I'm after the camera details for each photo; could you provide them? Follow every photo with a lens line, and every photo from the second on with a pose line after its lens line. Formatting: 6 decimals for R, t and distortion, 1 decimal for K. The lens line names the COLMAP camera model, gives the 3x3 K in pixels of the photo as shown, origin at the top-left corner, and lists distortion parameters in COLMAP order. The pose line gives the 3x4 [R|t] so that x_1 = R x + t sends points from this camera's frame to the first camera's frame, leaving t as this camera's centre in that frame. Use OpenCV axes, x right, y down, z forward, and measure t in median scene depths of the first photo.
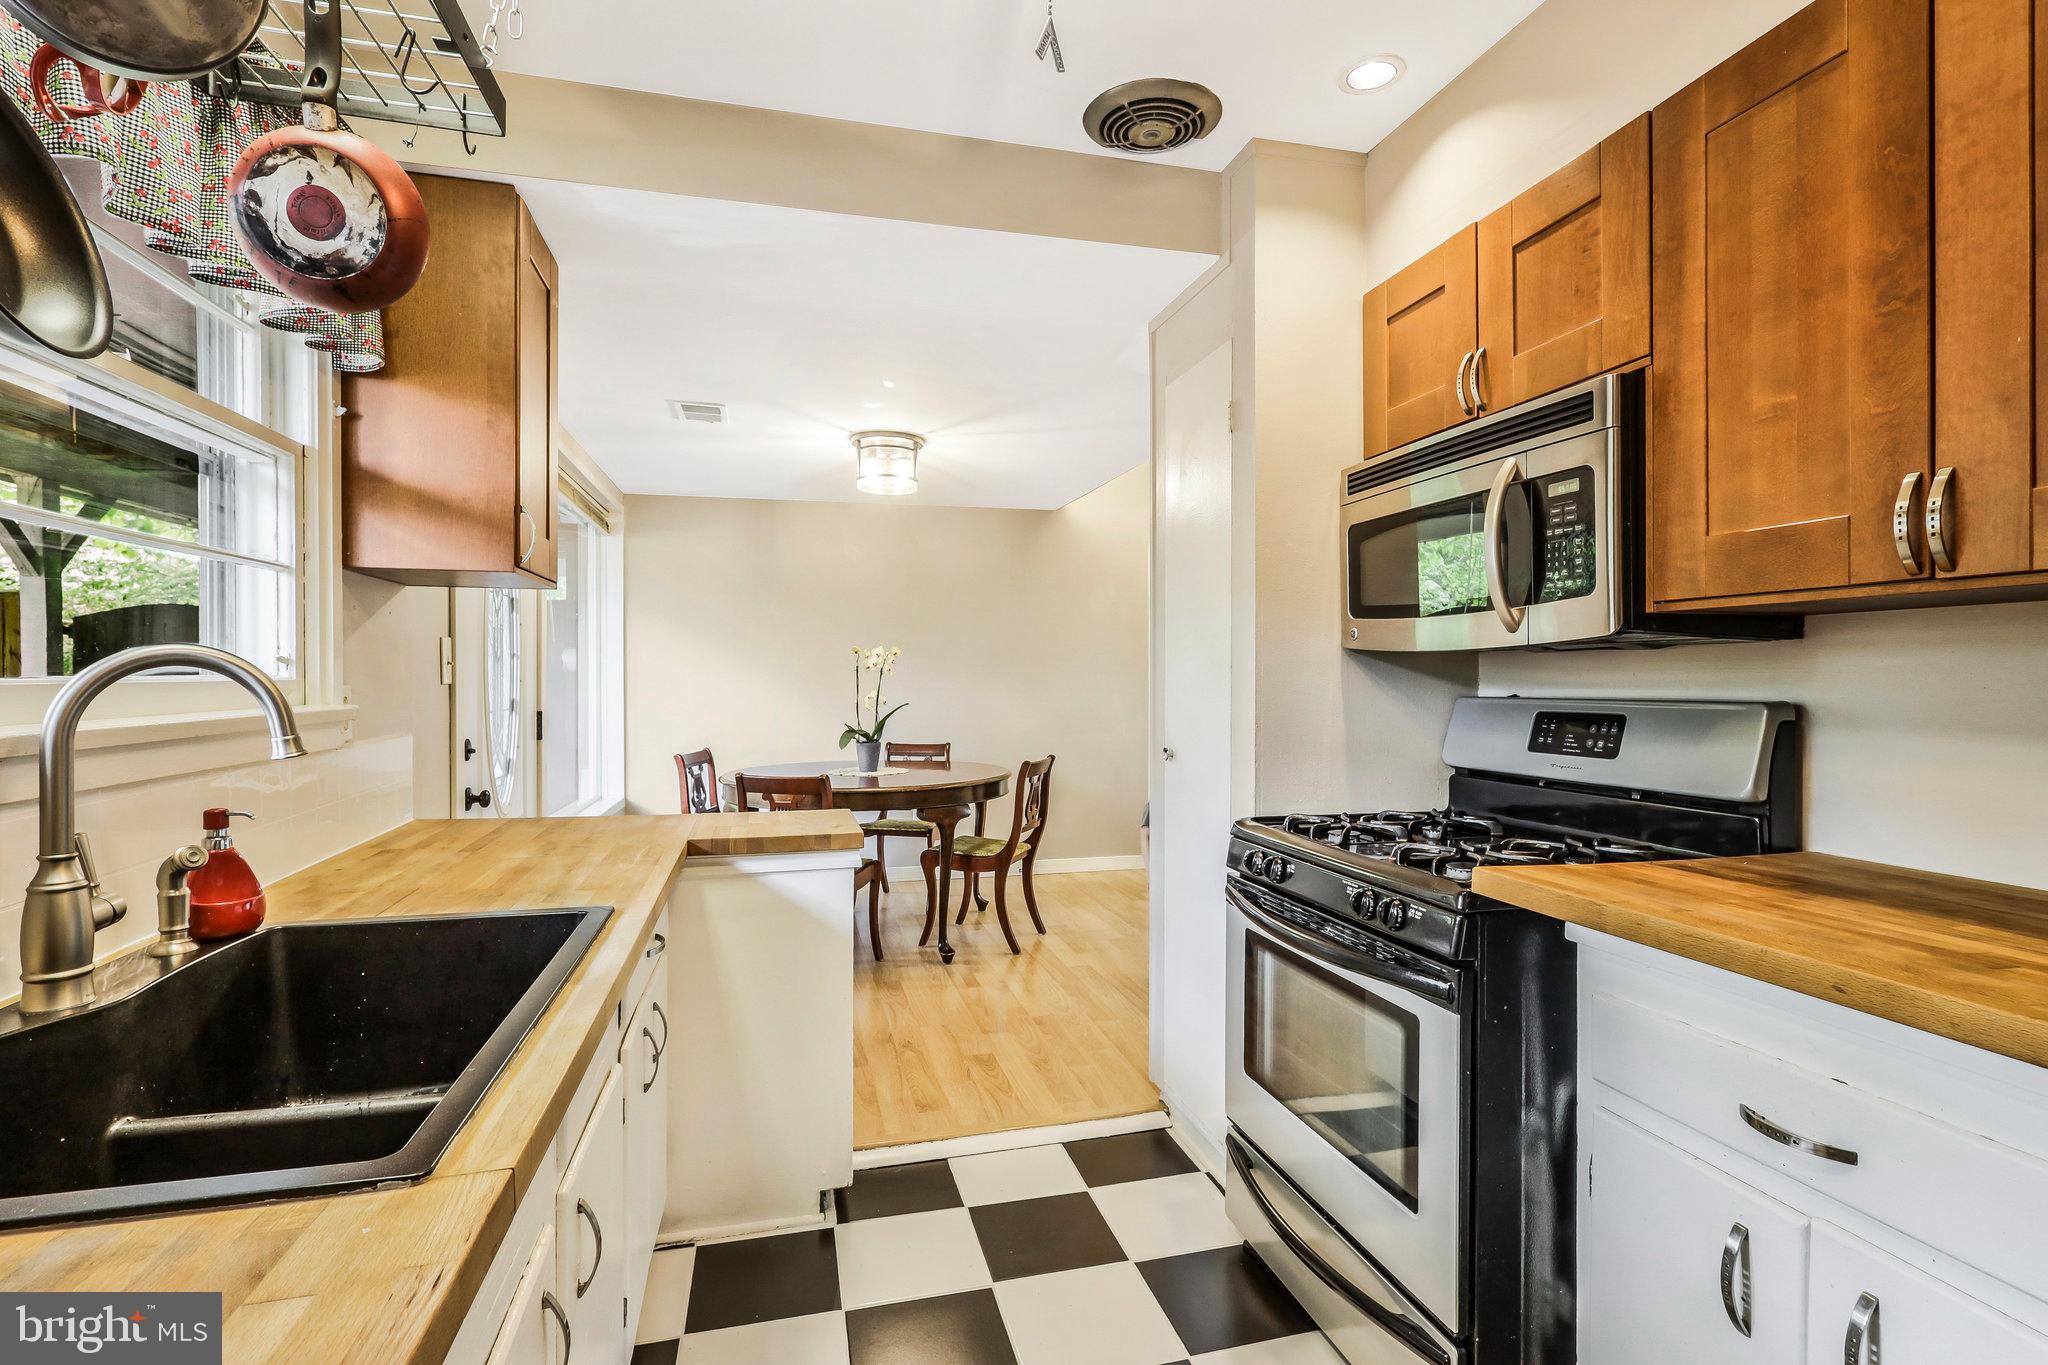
lens RADIAL K [[983.8, 0, 1034.0], [0, 983.8, 670.2], [0, 0, 1]] dist [0.001179, 0.000603]
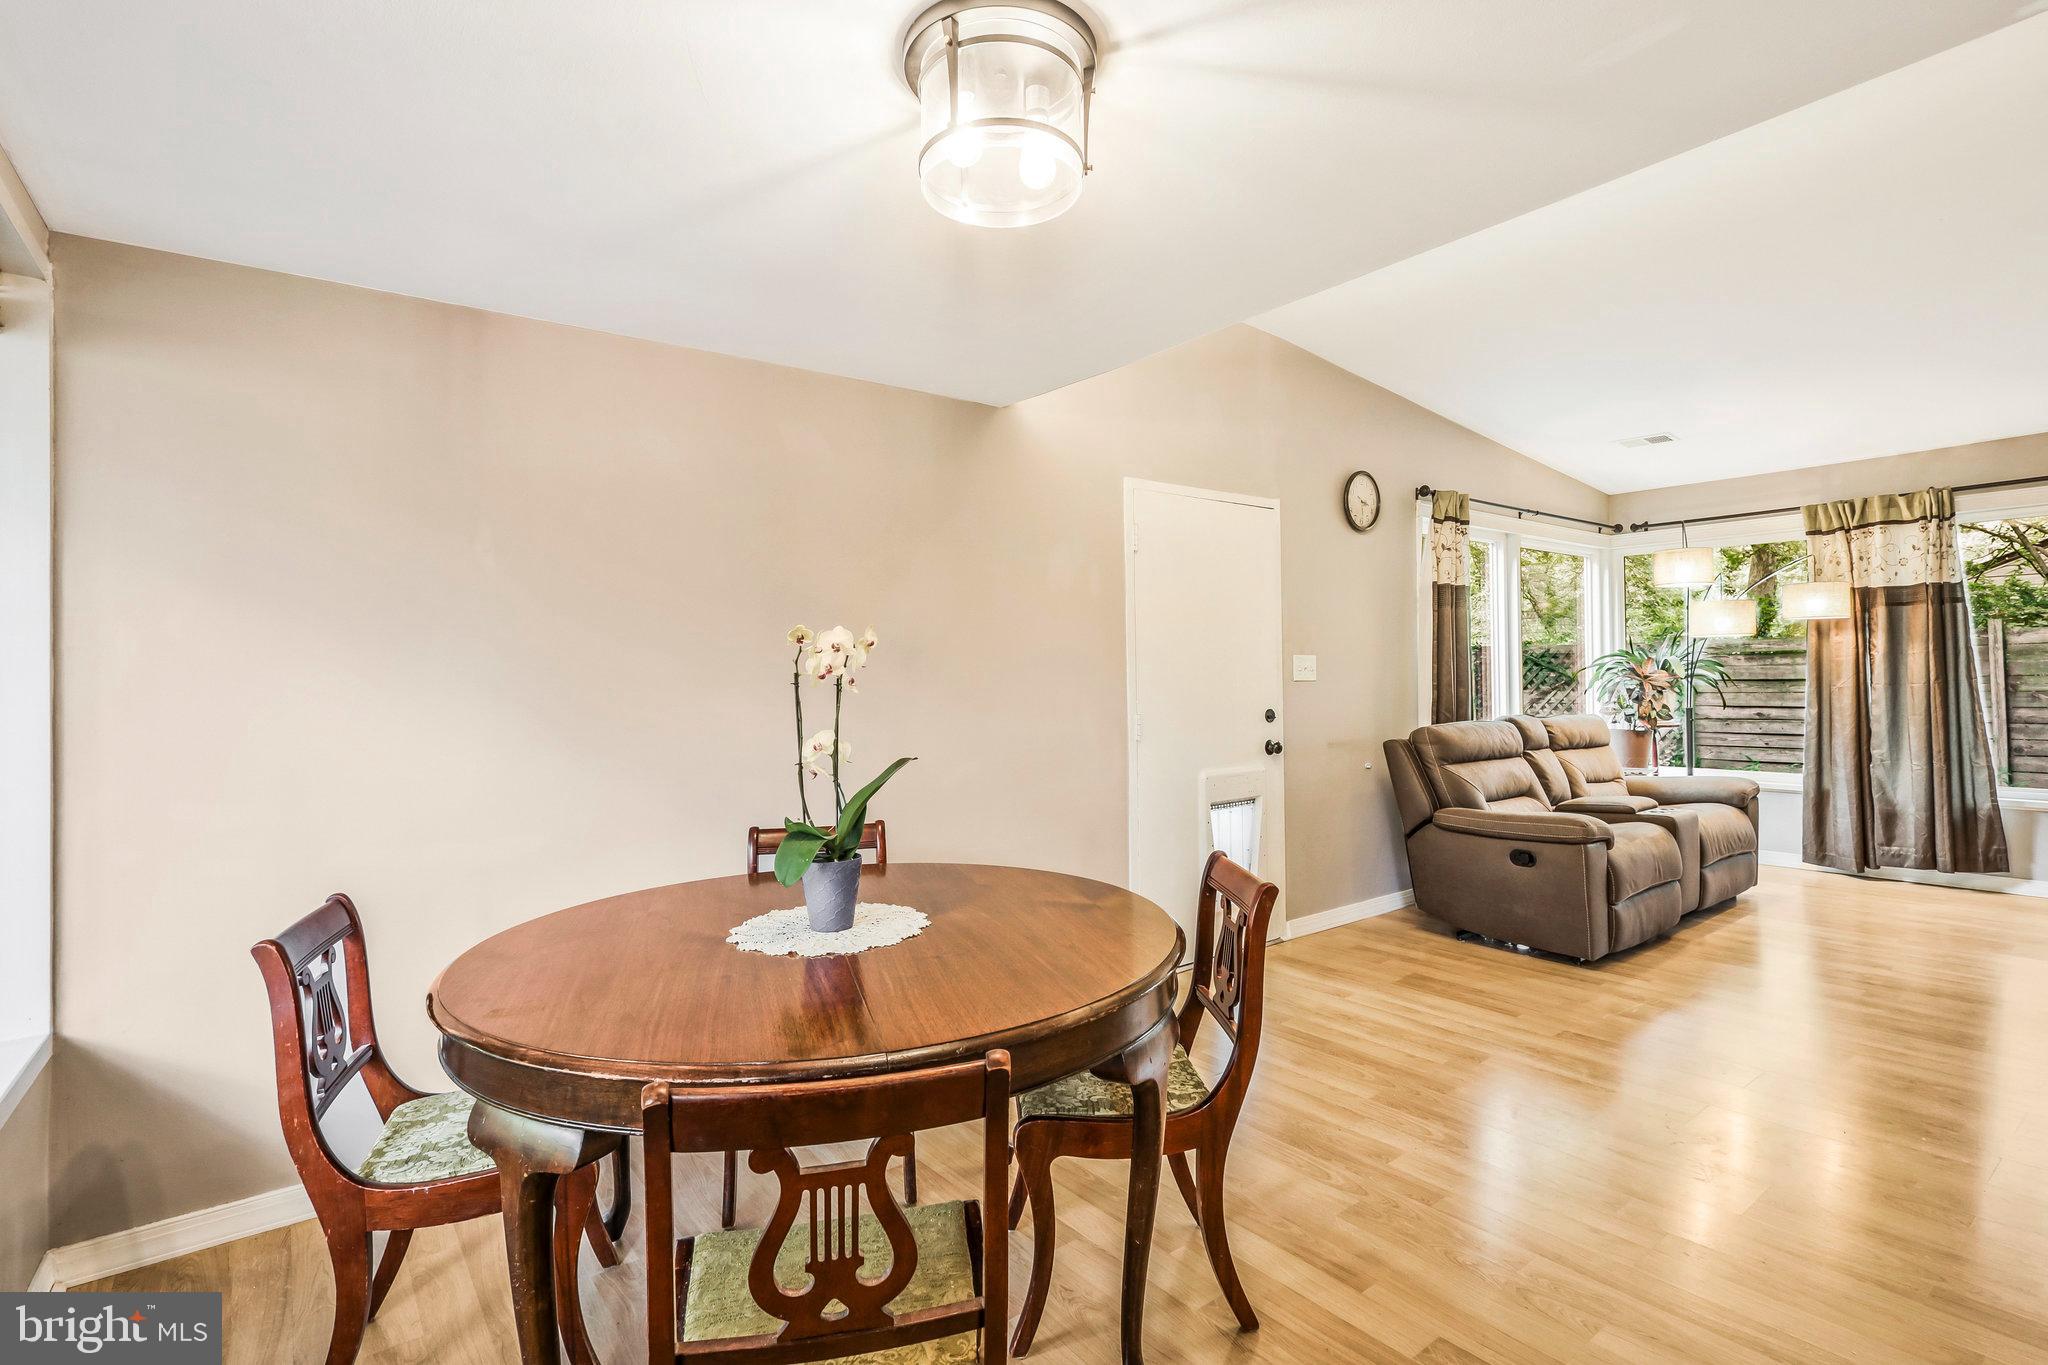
lens RADIAL K [[965.2, 0, 1022.5], [0, 965.2, 657.9], [0, 0, 1]] dist [0.001335, 0.000013]
pose [[0.918692, -0.009487, 0.394860, -0.249622], [0.016174, 0.999777, -0.013610, -0.003732], [-0.394642, 0.018890, 0.918641, 0.581410]]
